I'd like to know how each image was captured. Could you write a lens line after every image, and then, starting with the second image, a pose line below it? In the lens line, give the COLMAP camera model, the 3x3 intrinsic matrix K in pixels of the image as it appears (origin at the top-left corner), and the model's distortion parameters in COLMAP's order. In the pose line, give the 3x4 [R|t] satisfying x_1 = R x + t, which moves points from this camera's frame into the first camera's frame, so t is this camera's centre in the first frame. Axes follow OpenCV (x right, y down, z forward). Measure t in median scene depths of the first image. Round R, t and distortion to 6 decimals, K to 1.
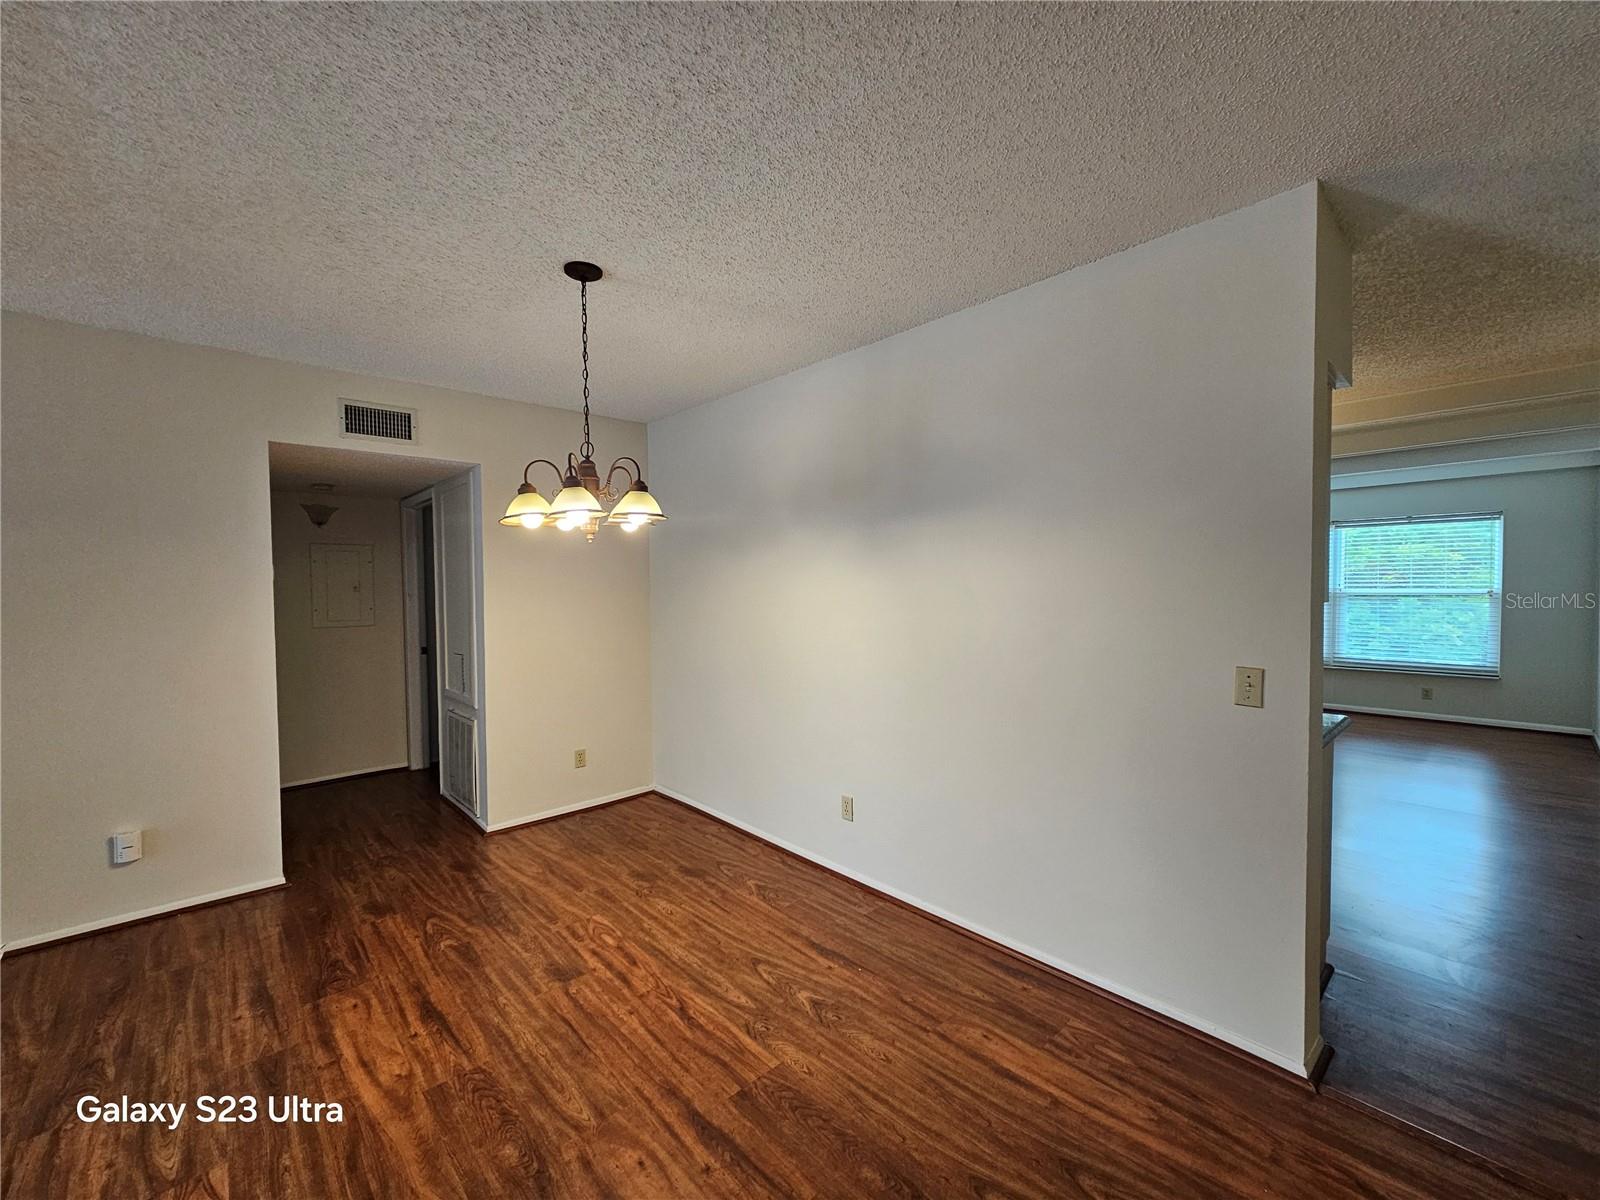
lens RADIAL K [[655.1, 0, 805.5], [0, 655.1, 600.6], [0, 0, 1]] dist [0.000131, 0.001152]
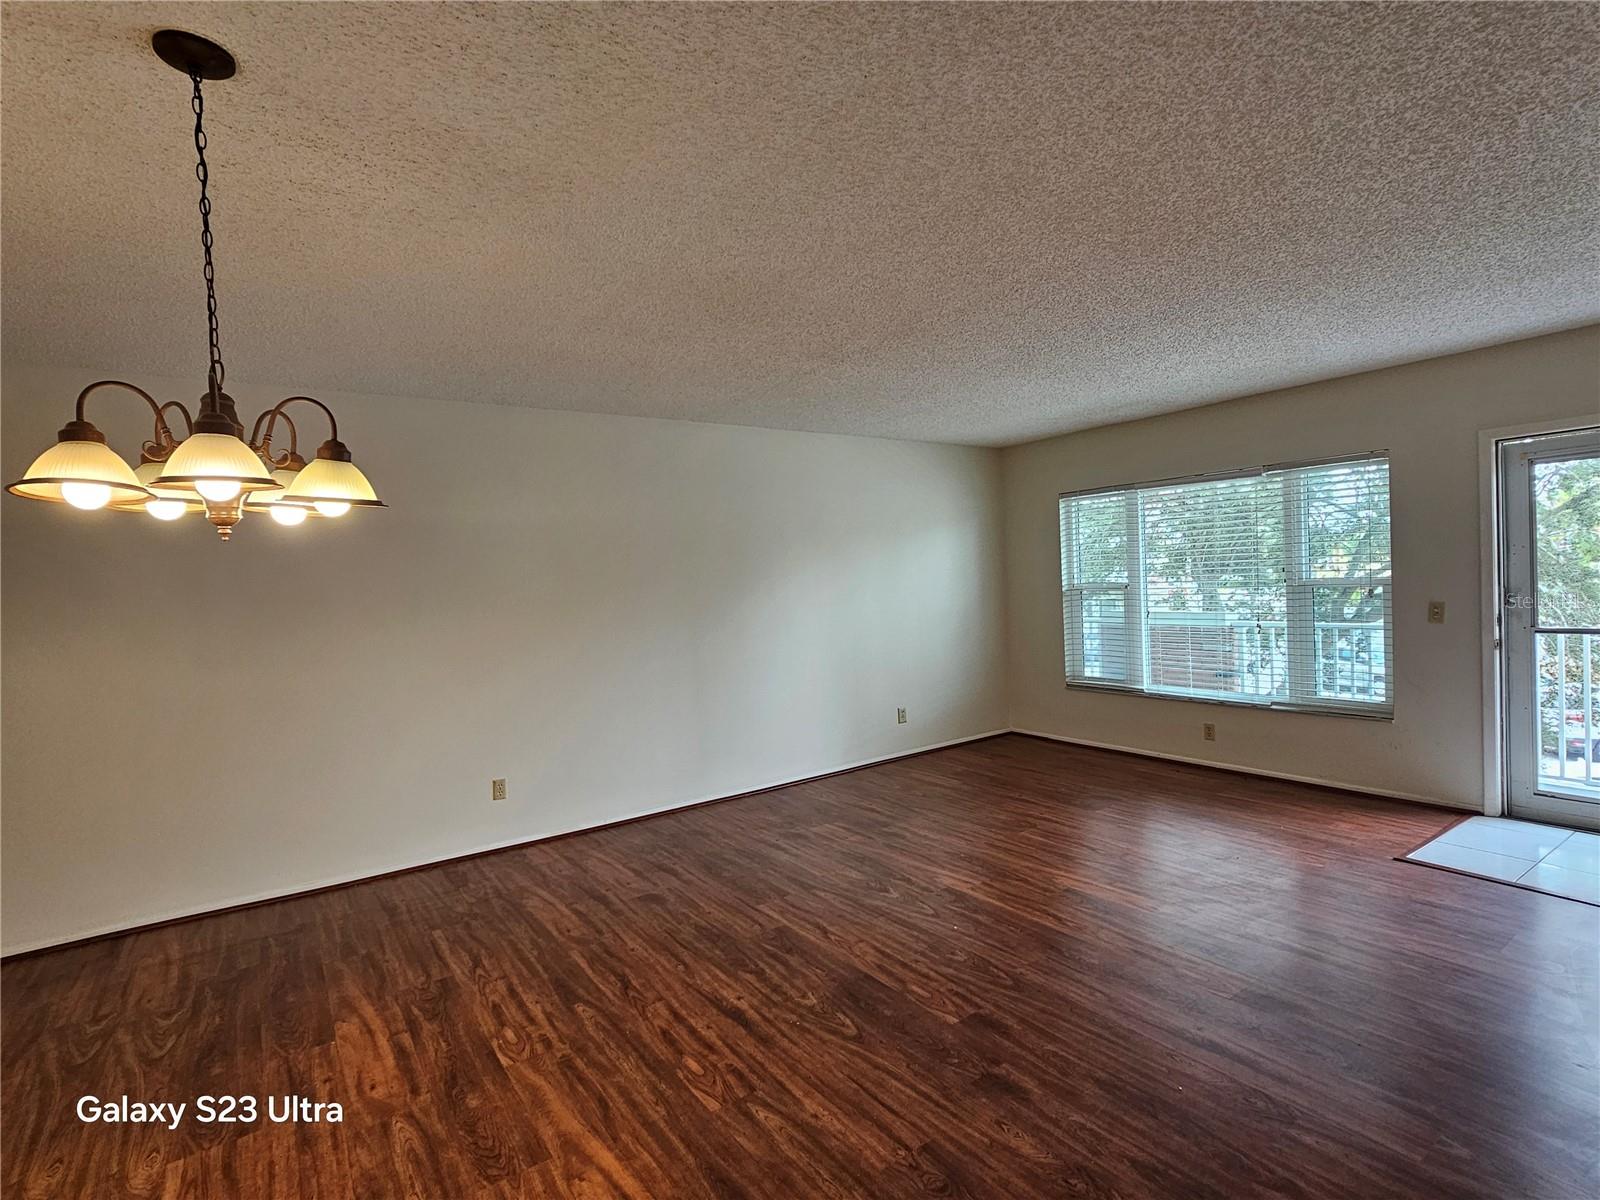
lens RADIAL K [[787.8, 0, 800.0], [0, 787.8, 600.0], [0, 0, 1]] dist [-0.004574, 0.008654]
pose [[-0.988445, 0.053379, 0.141871, -0.912406], [0.061104, 0.996845, 0.050659, -0.043002], [-0.138719, 0.058742, -0.988588, 1.618736]]
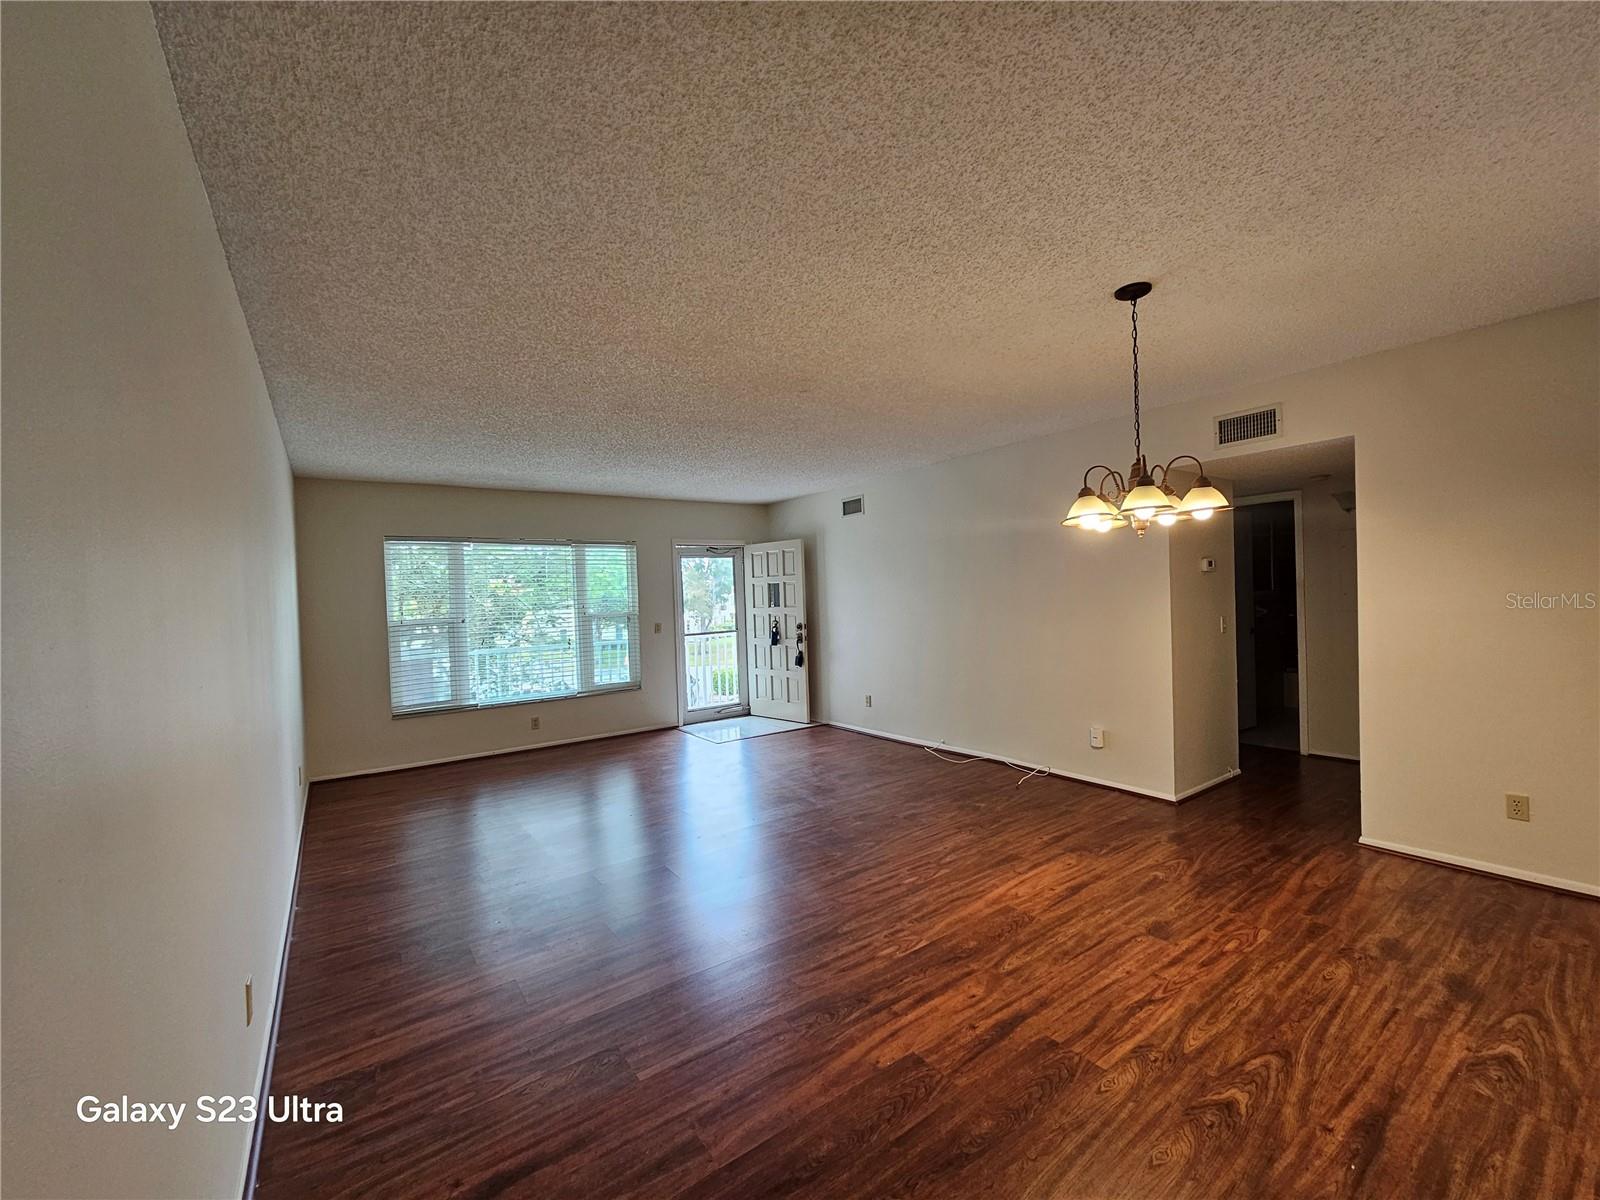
lens RADIAL K [[655.1, 0, 805.5], [0, 655.1, 600.6], [0, 0, 1]] dist [0.000131, 0.001152]
pose [[-0.121308, 0.021354, -0.992385, 0.826775], [0.010224, 0.999742, 0.020262, -0.011256], [0.992562, -0.007688, -0.121495, 0.585744]]
